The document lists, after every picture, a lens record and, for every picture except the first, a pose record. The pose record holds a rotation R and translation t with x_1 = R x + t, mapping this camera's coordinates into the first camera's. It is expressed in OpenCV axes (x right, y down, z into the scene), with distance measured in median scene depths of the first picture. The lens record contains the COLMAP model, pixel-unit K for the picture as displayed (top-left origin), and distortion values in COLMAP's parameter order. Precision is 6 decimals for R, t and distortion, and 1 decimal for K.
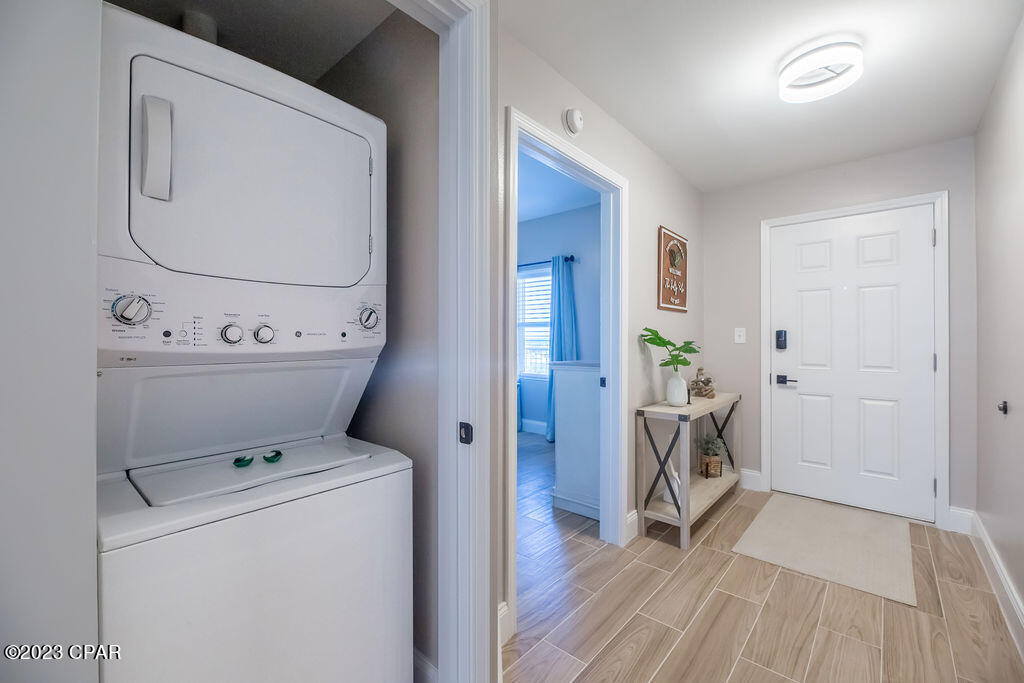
lens RADIAL K [[423.9, 0, 514.7], [0, 423.9, 340.4], [0, 0, 1]] dist [-0.003080, -0.001326]
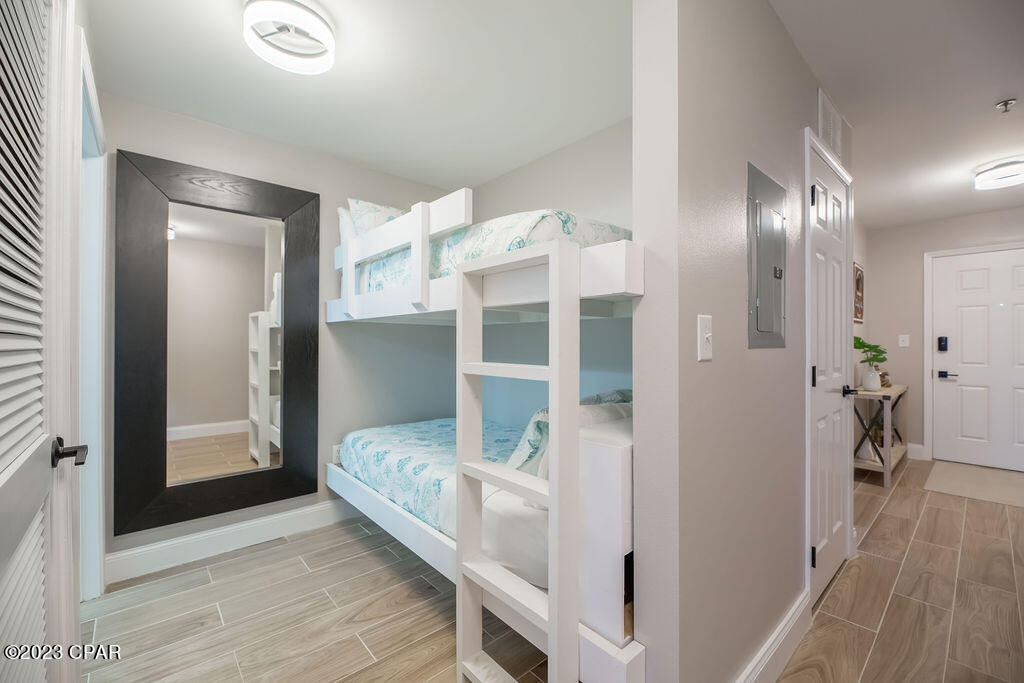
lens RADIAL K [[423.9, 0, 508.2], [0, 423.9, 344.8], [0, 0, 1]] dist [-0.003080, -0.001326]
pose [[0.992534, -0.001457, -0.121962, -0.569696], [0.001706, 0.999997, 0.001934, -0.004012], [0.121958, -0.002128, 0.992533, -0.479137]]
